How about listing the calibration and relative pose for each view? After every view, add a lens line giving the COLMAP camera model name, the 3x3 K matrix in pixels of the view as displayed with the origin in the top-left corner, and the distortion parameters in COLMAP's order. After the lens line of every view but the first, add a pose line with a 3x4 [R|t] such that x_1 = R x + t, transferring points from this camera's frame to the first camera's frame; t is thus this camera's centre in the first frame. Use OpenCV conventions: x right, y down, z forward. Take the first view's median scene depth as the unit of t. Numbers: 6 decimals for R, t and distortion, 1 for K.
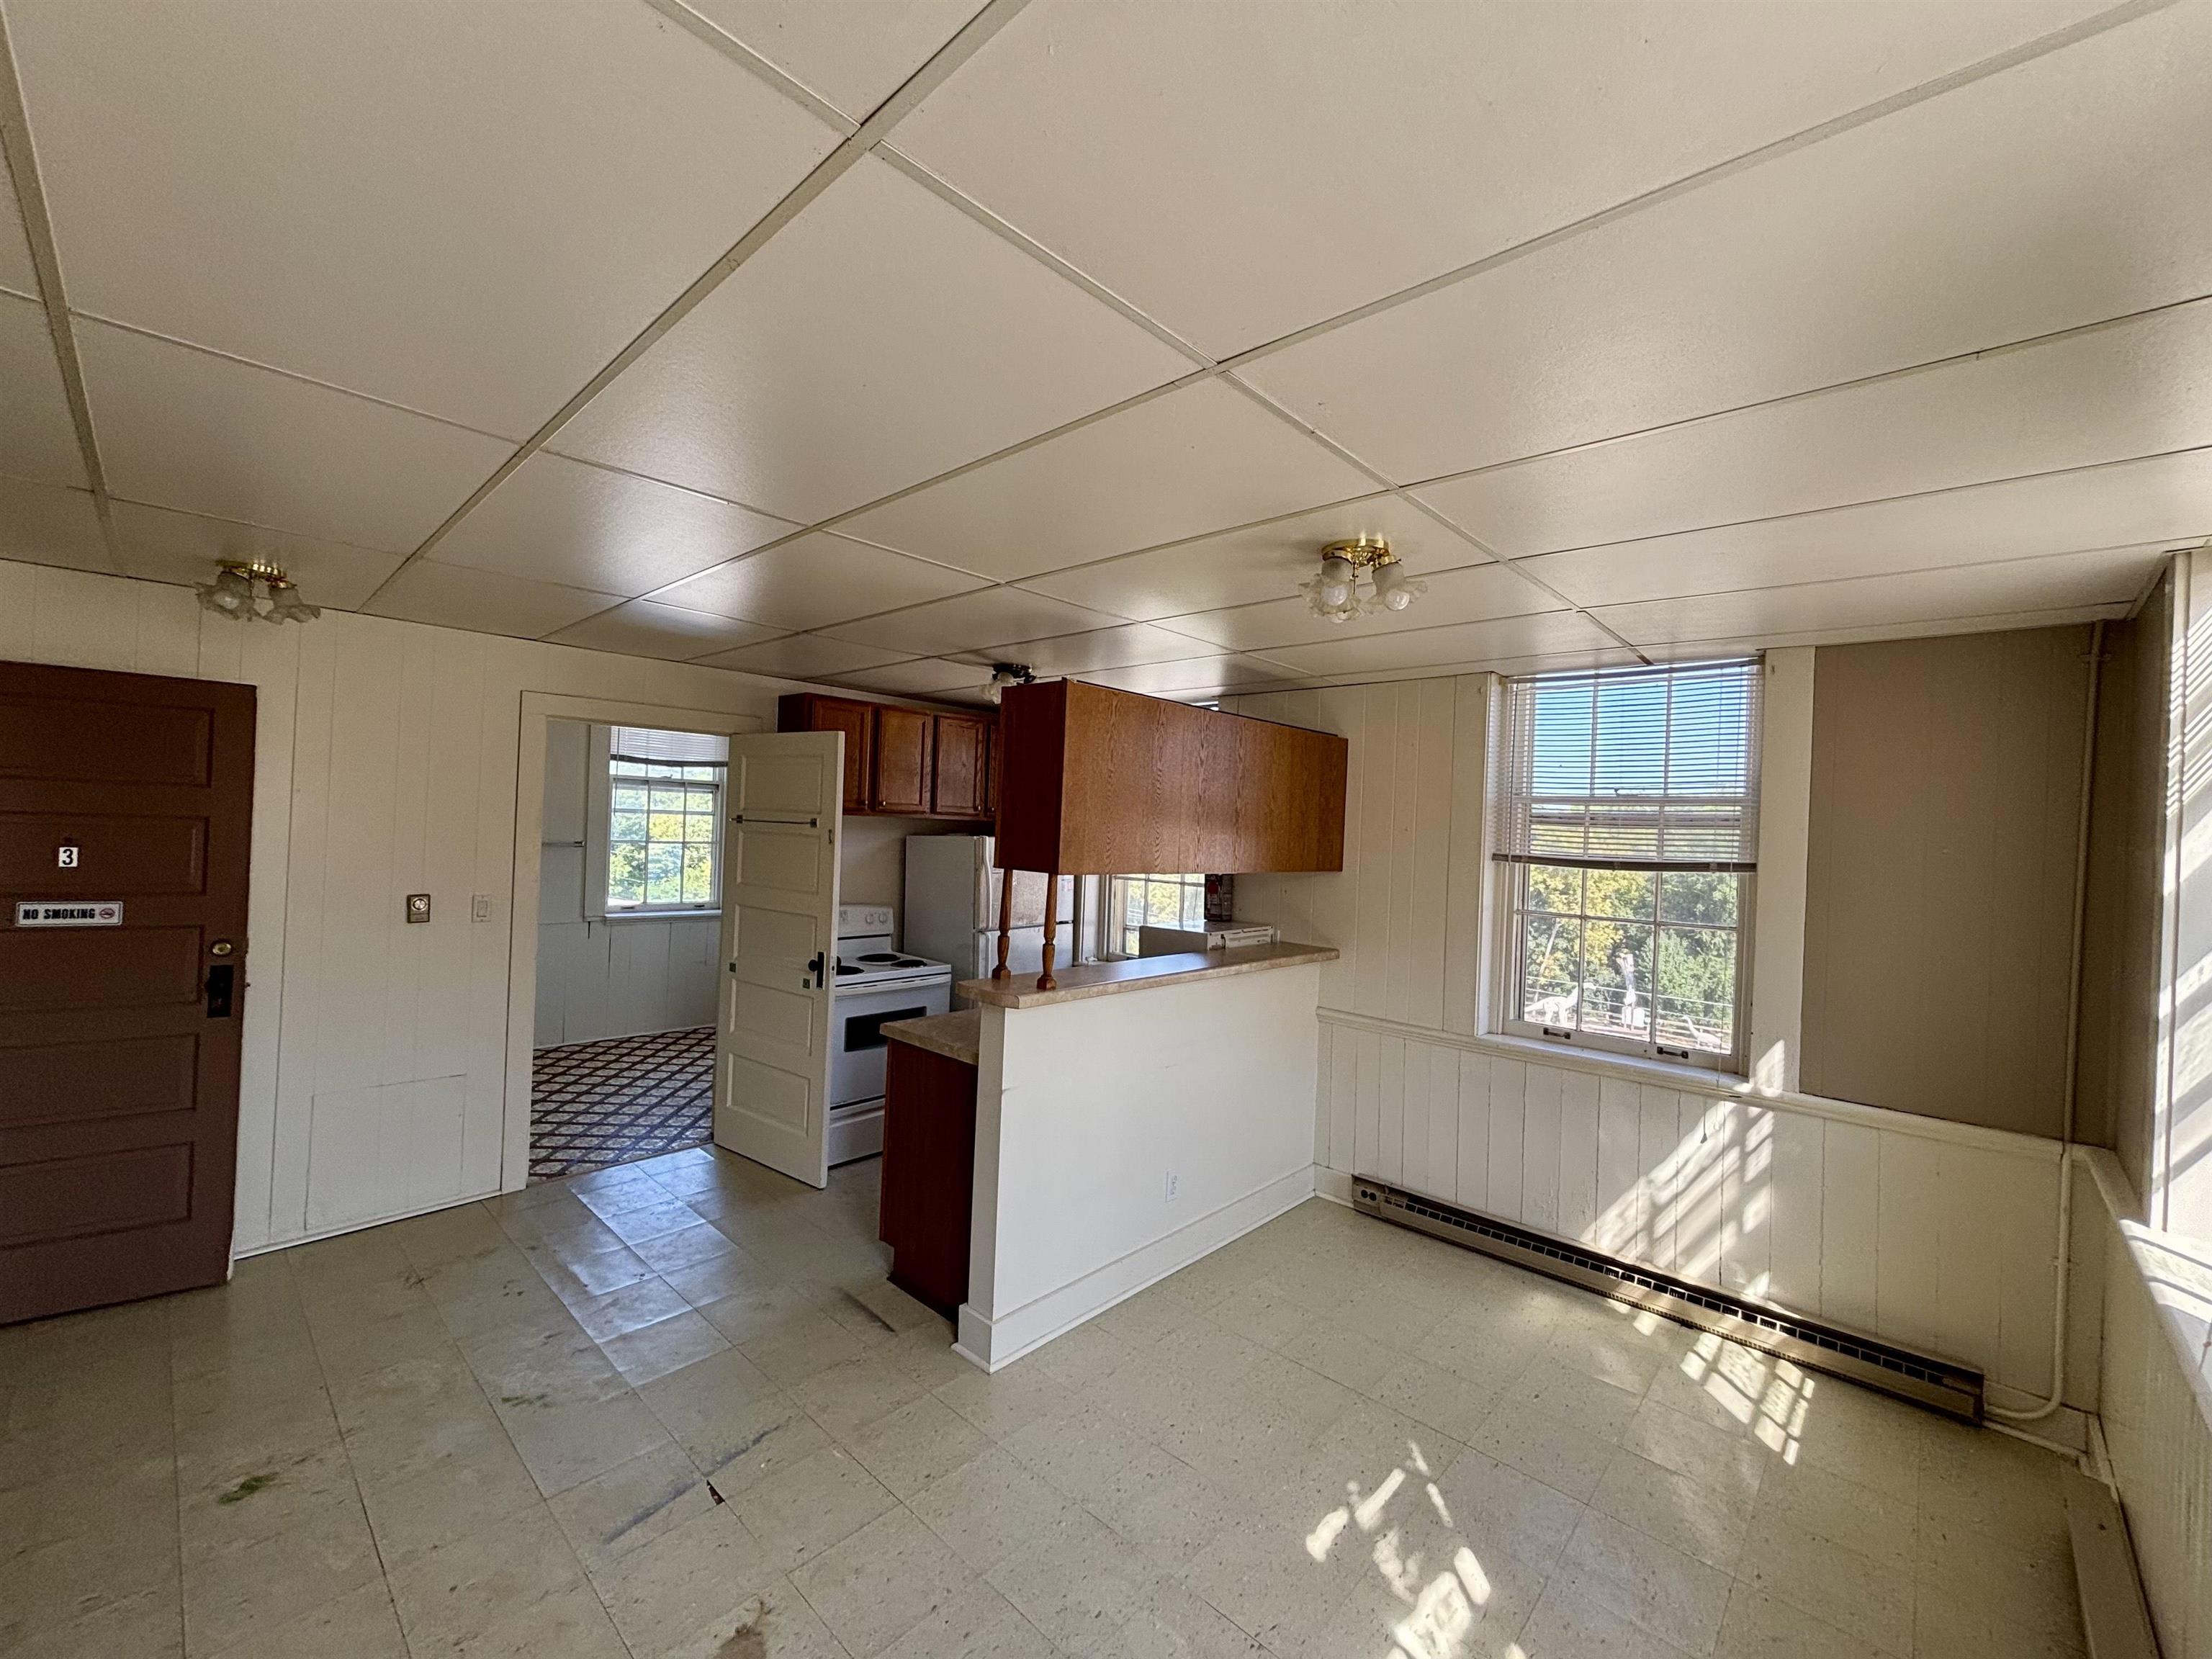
lens RADIAL K [[895.0, 0, 1100.5], [0, 895.0, 827.1], [0, 0, 1]] dist [-0.000368, 0.002036]
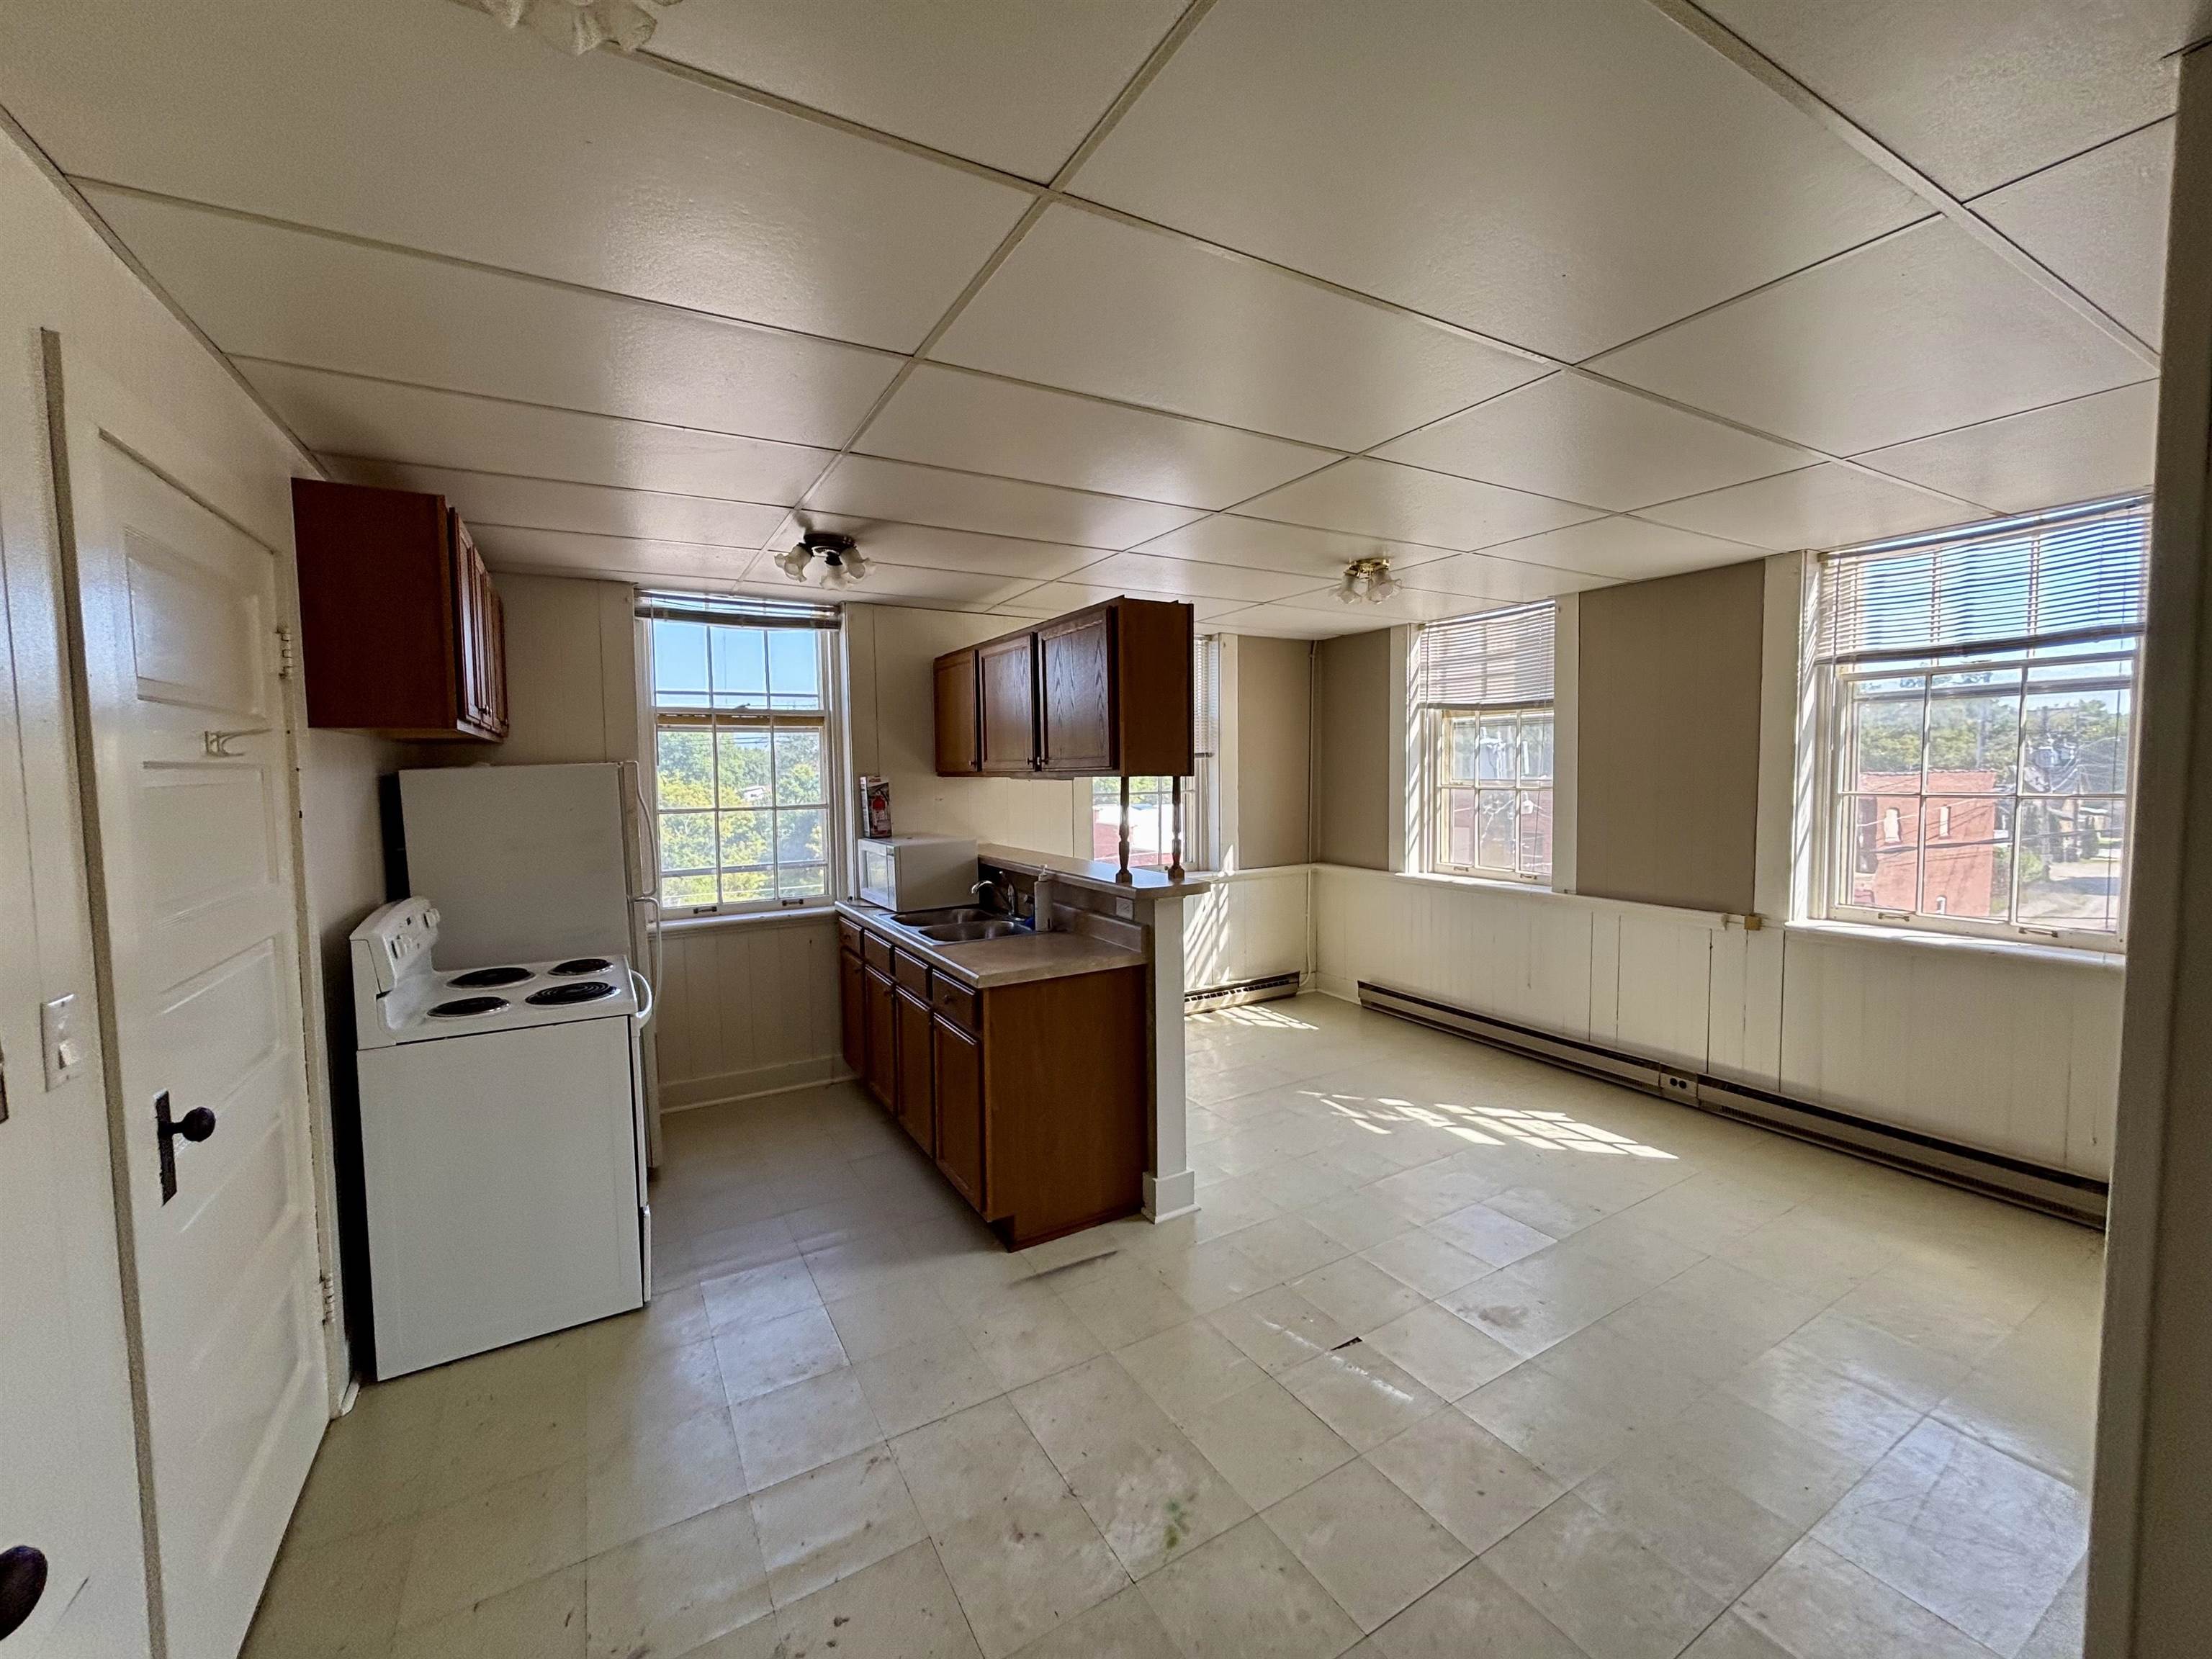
lens RADIAL K [[895.0, 0, 1112.3], [0, 895.0, 825.0], [0, 0, 1]] dist [-0.000368, 0.002036]
pose [[0.272626, -0.106898, 0.956163, -1.126336], [0.008479, 0.994037, 0.108714, -0.010209], [-0.962083, -0.021531, 0.271906, 0.747665]]
